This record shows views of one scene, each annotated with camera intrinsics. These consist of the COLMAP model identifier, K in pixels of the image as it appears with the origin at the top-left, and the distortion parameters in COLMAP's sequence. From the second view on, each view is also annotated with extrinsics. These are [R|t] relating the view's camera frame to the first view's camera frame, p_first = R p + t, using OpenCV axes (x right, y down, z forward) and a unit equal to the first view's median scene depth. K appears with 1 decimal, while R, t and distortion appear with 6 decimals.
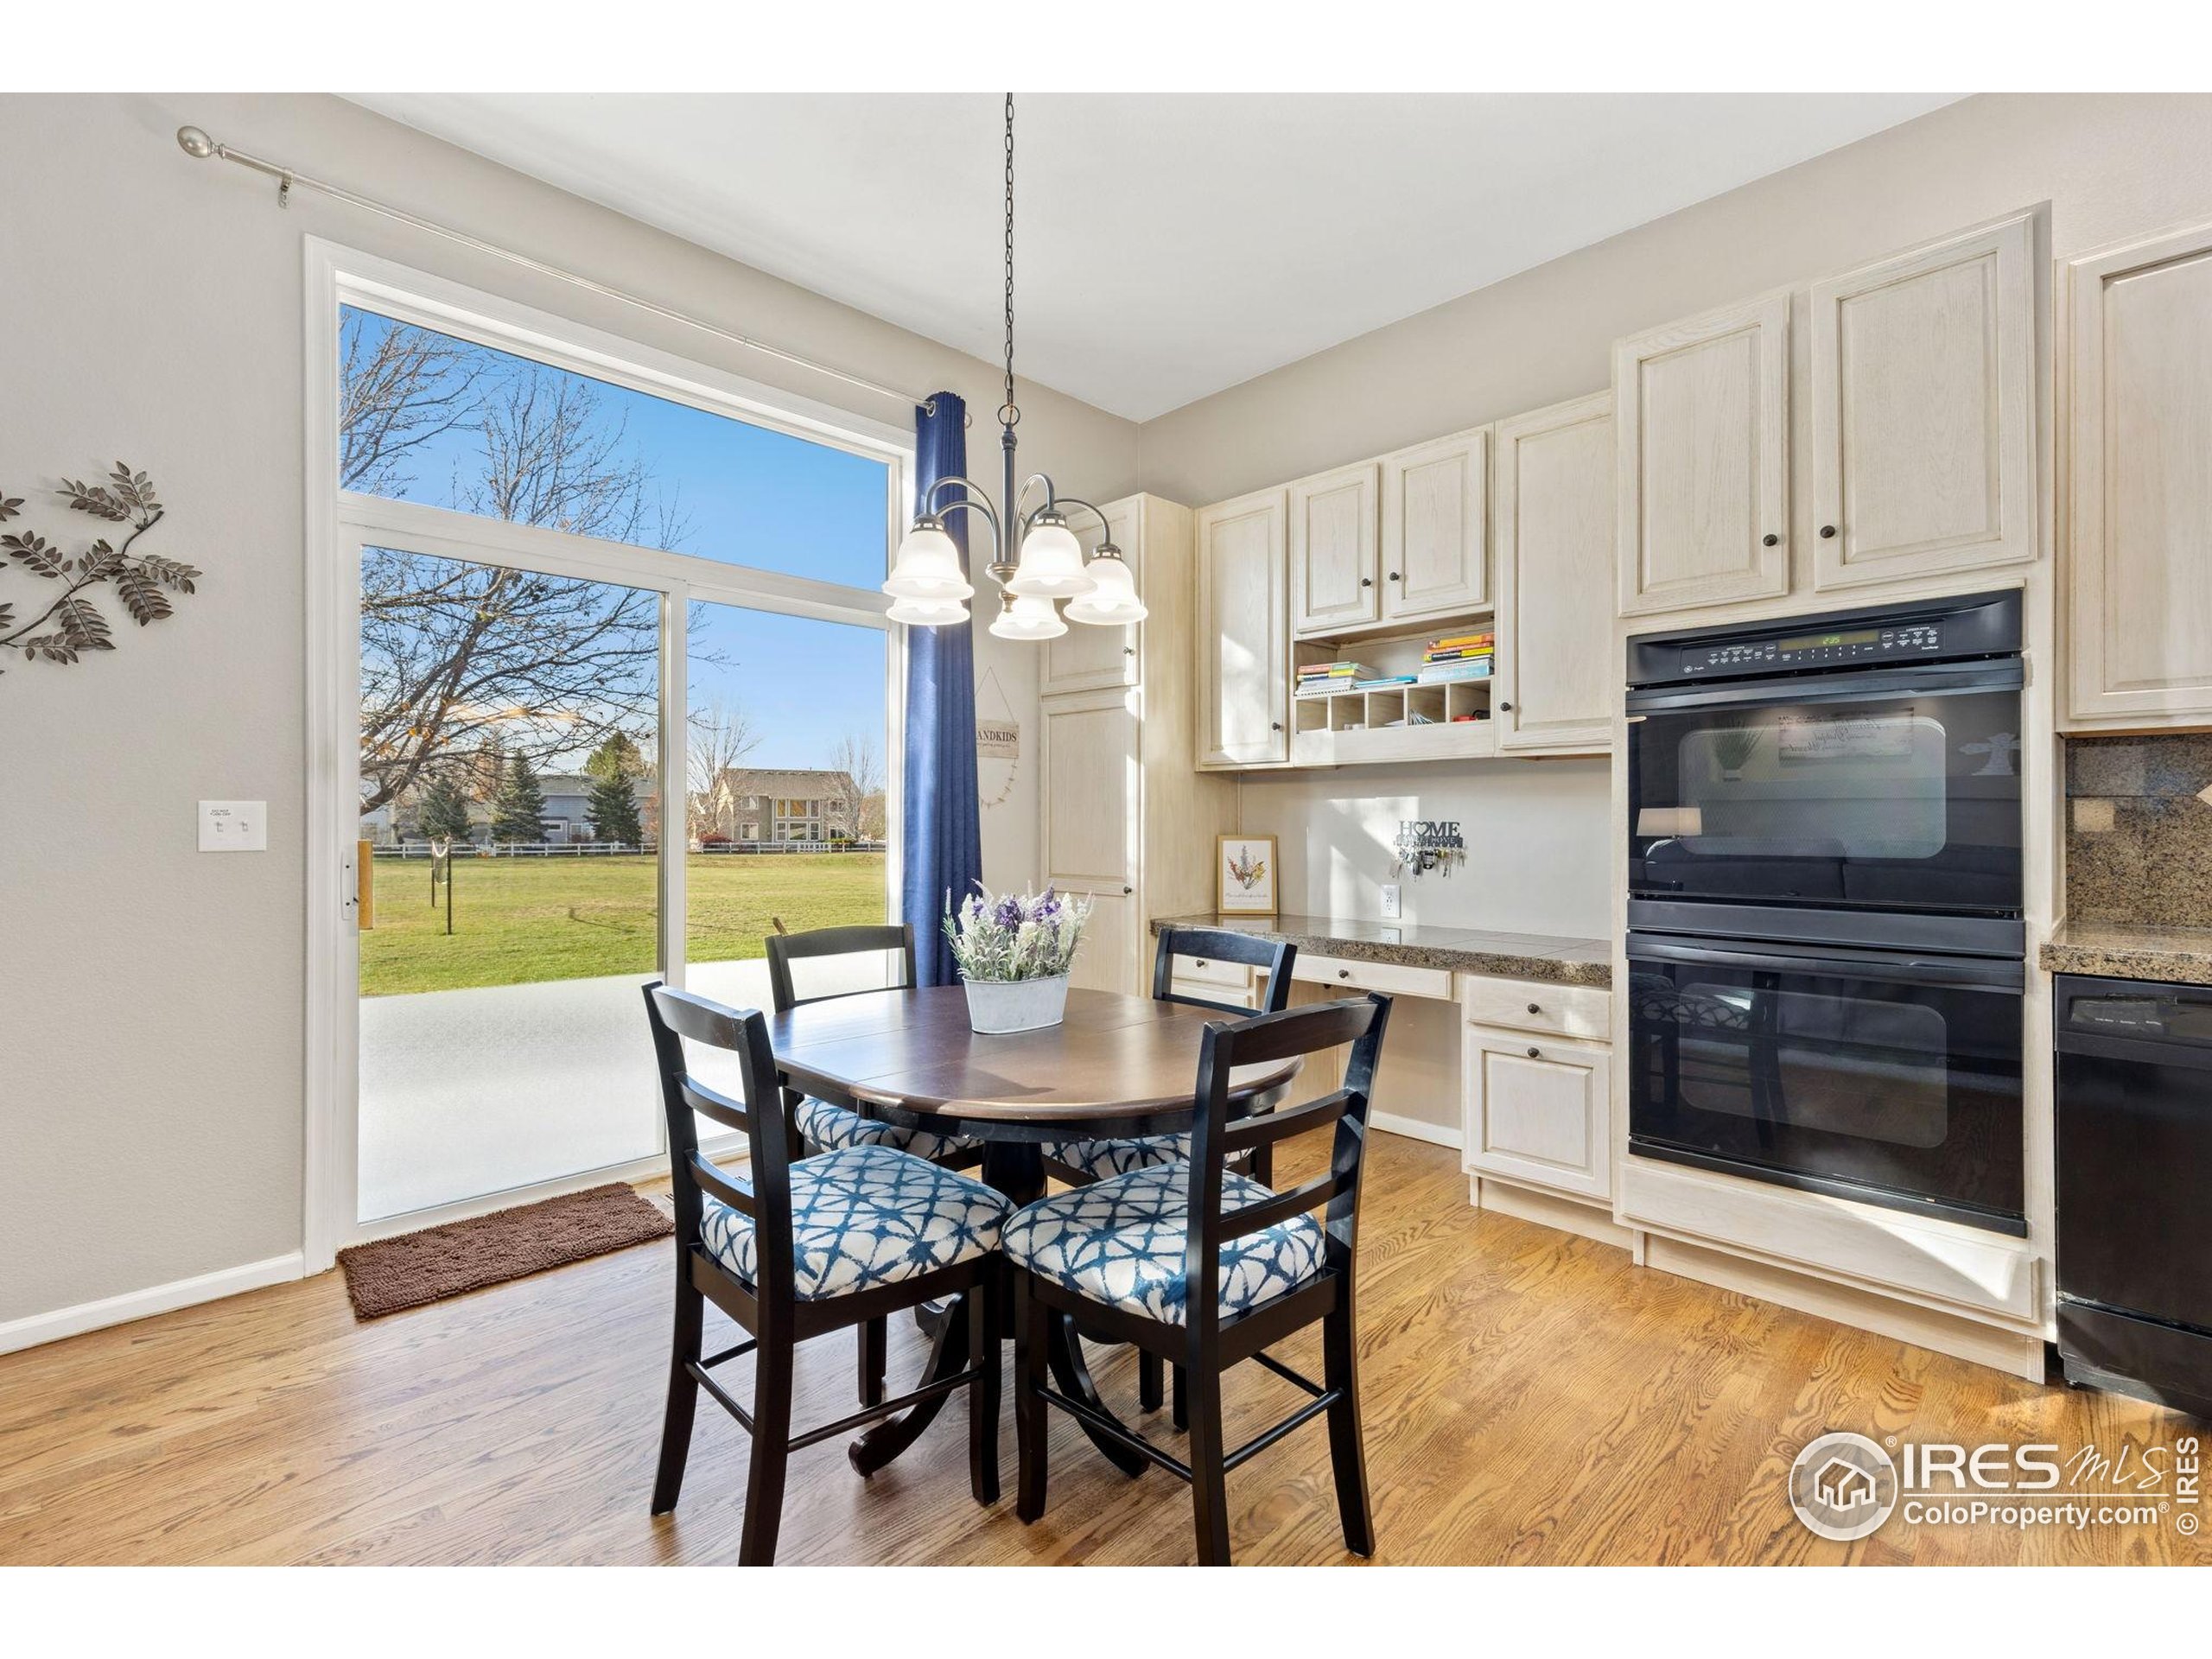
lens RADIAL K [[1004.2, 0, 1101.4], [0, 1004.2, 824.8], [0, 0, 1]] dist [0.004792, -0.000608]
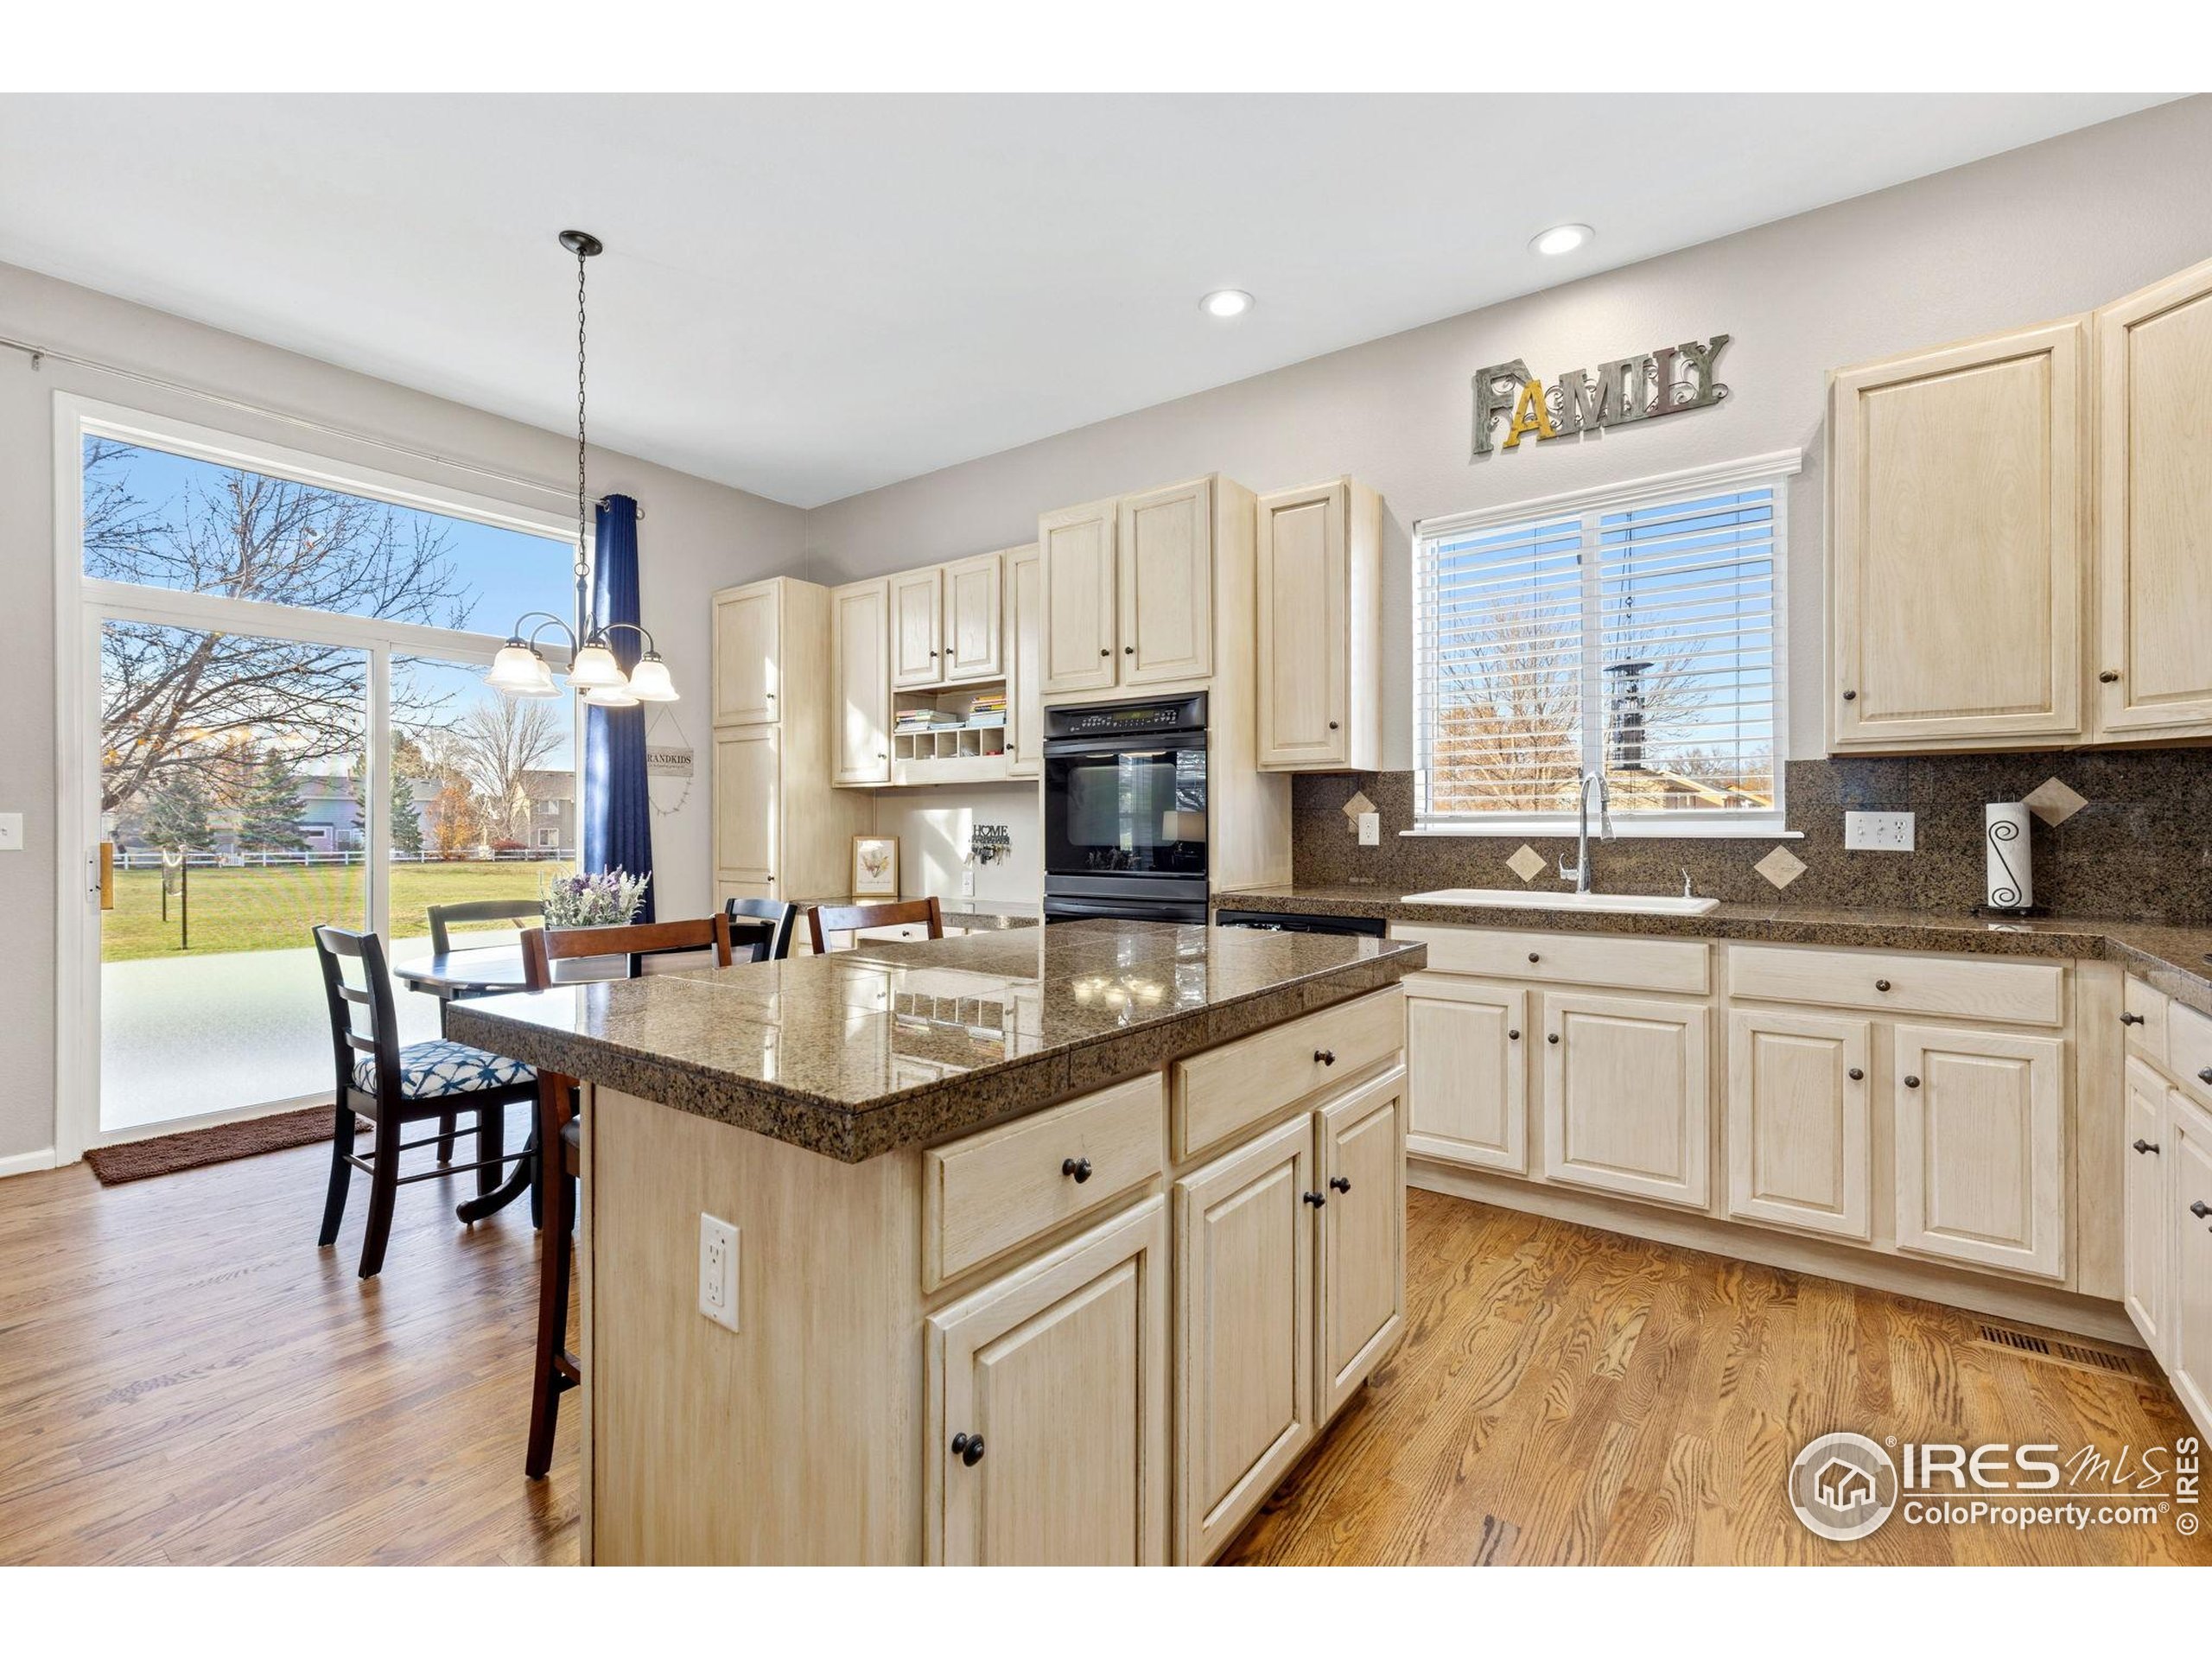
lens RADIAL K [[1004.2, 0, 1109.3], [0, 1004.2, 828.4], [0, 0, 1]] dist [0.004792, -0.000608]
pose [[0.986092, -0.002551, 0.166181, 0.260541], [0.002688, 0.999996, -0.000599, 0.001853], [-0.166179, 0.001037, 0.986095, -0.393340]]
